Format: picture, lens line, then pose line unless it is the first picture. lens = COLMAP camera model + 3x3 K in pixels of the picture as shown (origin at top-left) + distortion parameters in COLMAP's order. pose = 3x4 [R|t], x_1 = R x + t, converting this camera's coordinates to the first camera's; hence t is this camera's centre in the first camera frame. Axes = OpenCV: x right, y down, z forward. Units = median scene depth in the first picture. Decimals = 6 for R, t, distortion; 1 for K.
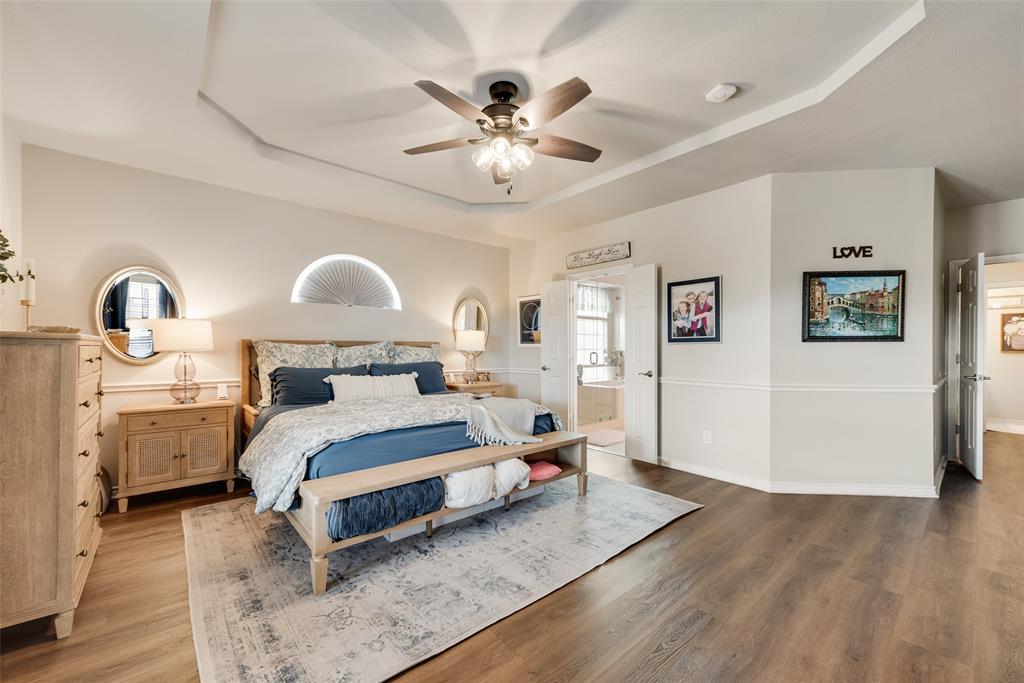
lens RADIAL K [[401.0, 0, 510.5], [0, 401.0, 347.6], [0, 0, 1]] dist [0.010793, -0.003288]
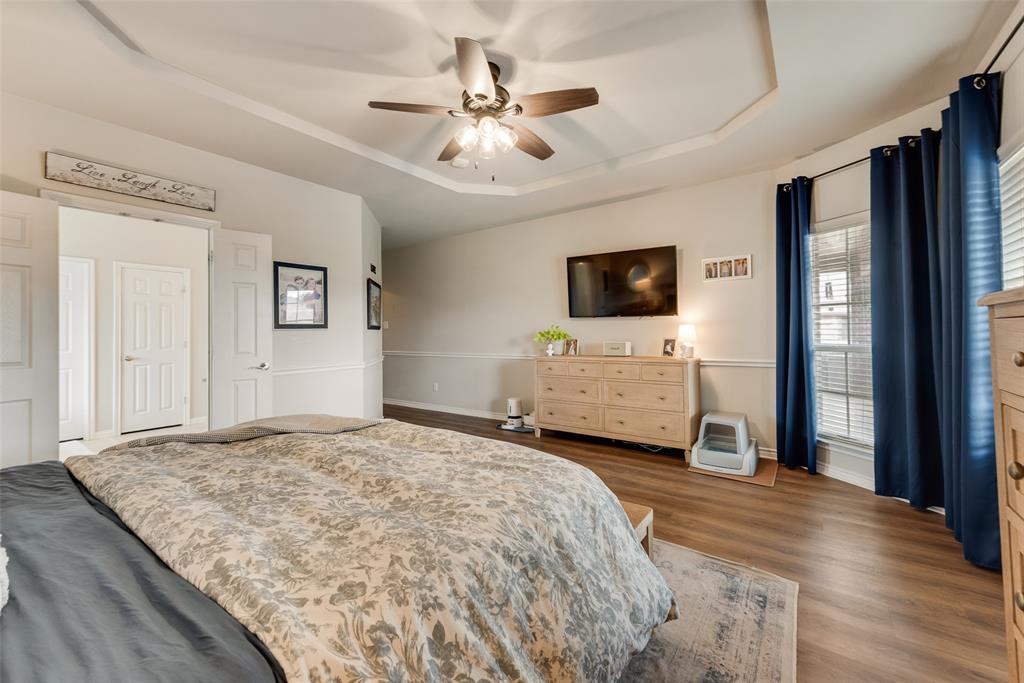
lens RADIAL K [[401.0, 0, 507.7], [0, 401.0, 326.1], [0, 0, 1]] dist [0.010793, -0.003288]
pose [[-0.205057, 0.011408, 0.978684, -0.628732], [0.006404, 0.999926, -0.010314, -0.005569], [-0.978729, 0.004153, -0.205115, 0.739711]]
